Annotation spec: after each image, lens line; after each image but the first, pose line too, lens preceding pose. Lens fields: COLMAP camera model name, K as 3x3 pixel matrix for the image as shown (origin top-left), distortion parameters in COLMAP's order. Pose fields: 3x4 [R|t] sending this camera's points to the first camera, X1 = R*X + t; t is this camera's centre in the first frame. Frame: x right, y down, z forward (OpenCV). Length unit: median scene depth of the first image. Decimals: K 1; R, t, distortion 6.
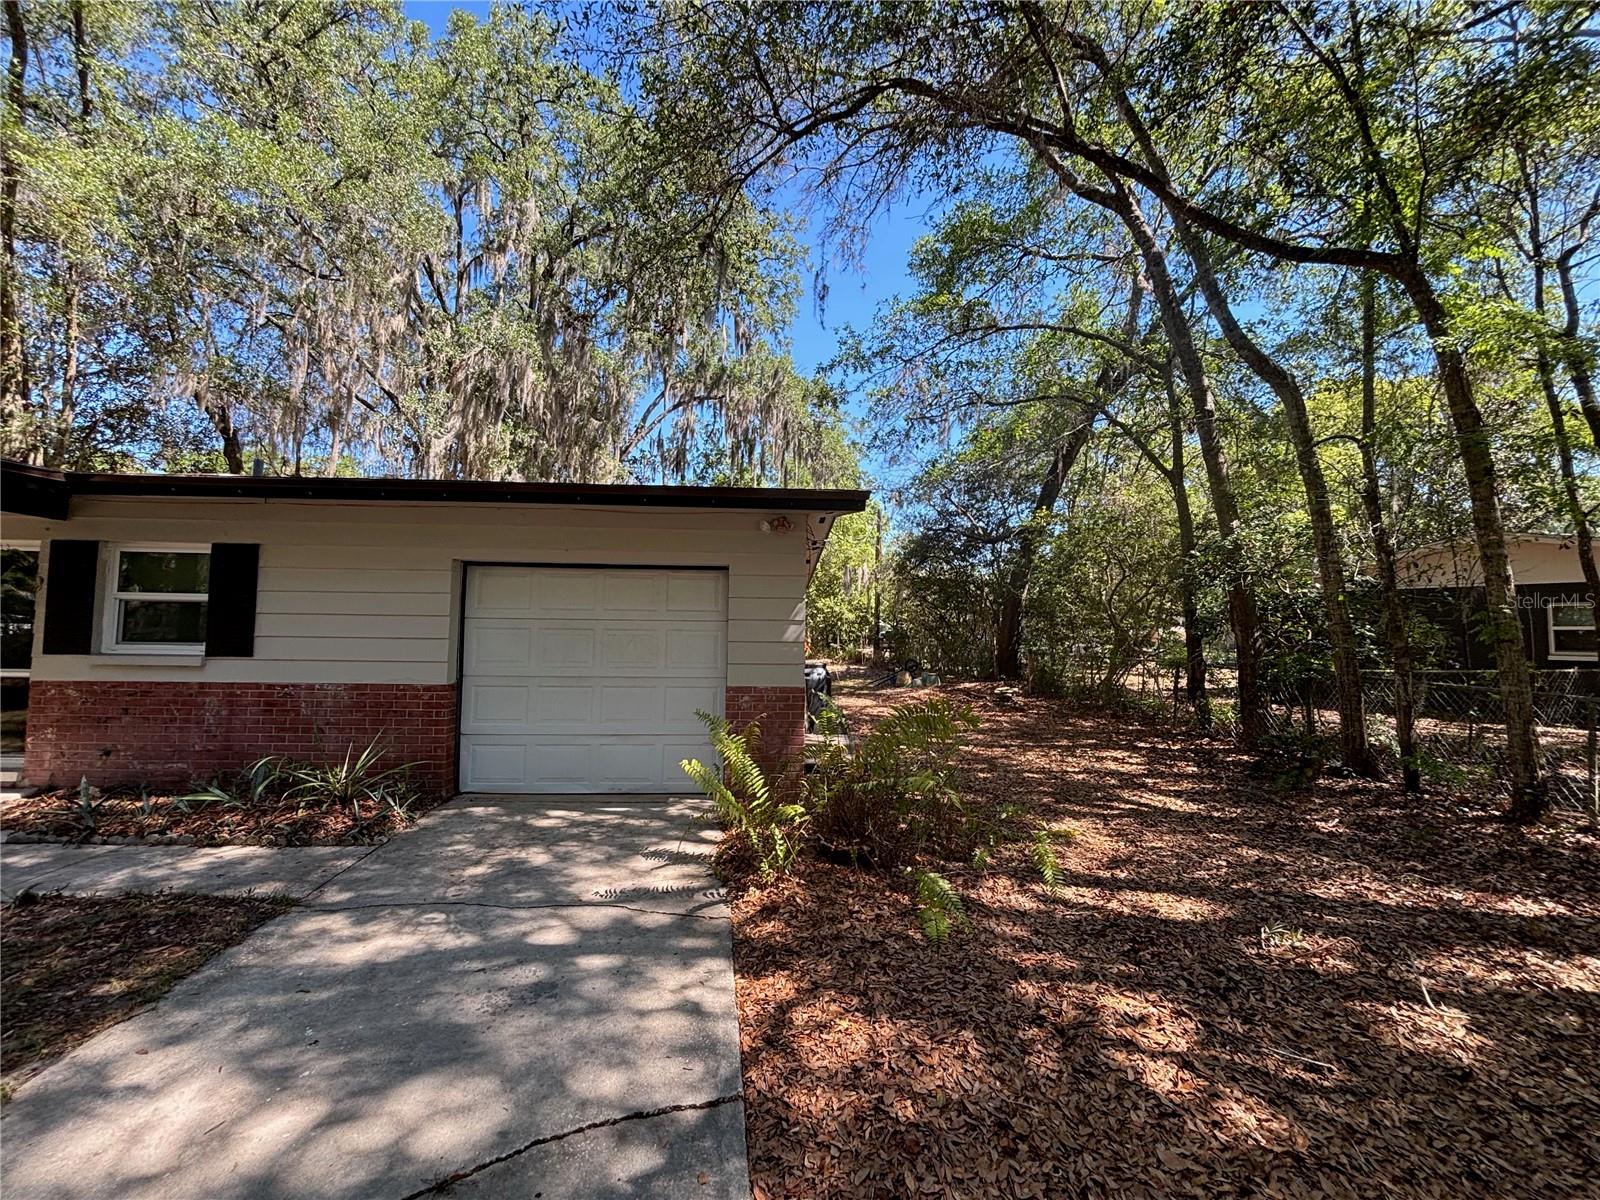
lens RADIAL K [[641.6, 0, 801.1], [0, 641.6, 601.1], [0, 0, 1]] dist [-0.000805, -0.000168]
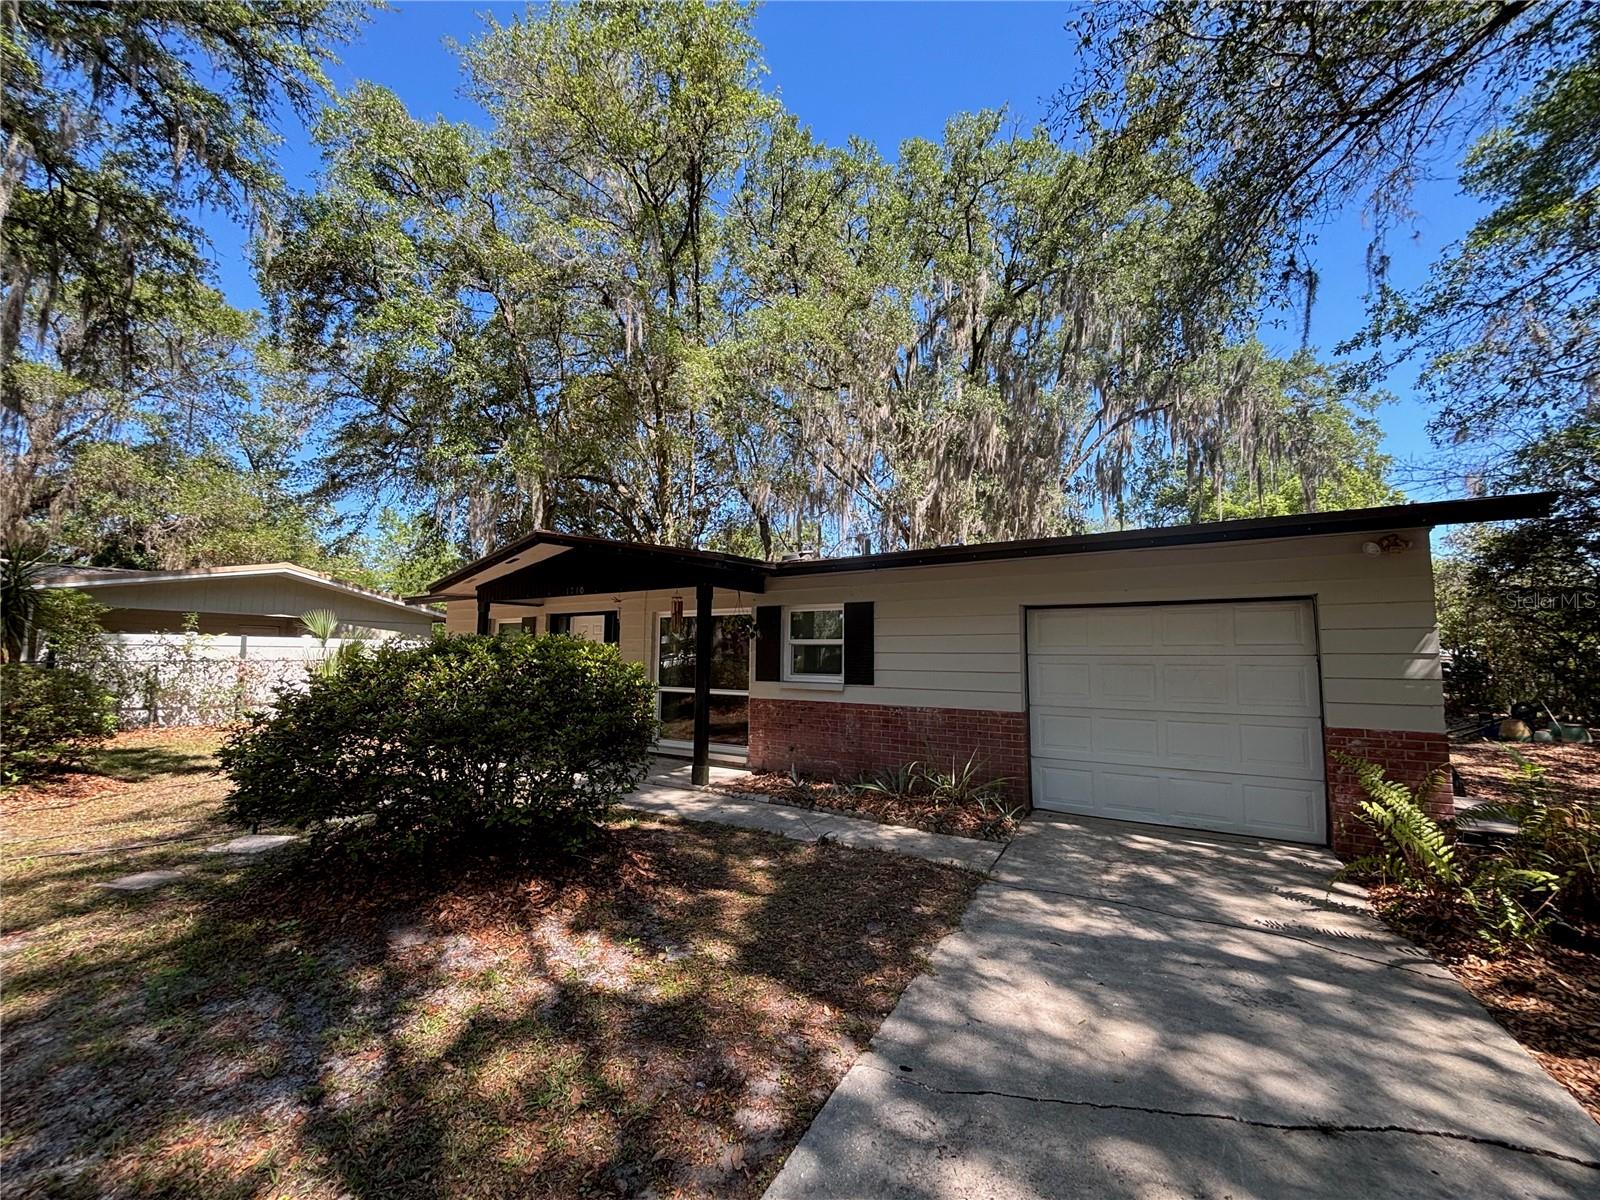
lens RADIAL K [[641.6, 0, 799.6], [0, 641.6, 599.0], [0, 0, 1]] dist [-0.000805, -0.000168]
pose [[0.812037, -0.060599, -0.580451, -0.191628], [0.030426, 0.997638, -0.061588, -0.016426], [0.582812, 0.032351, 0.811963, -0.194309]]
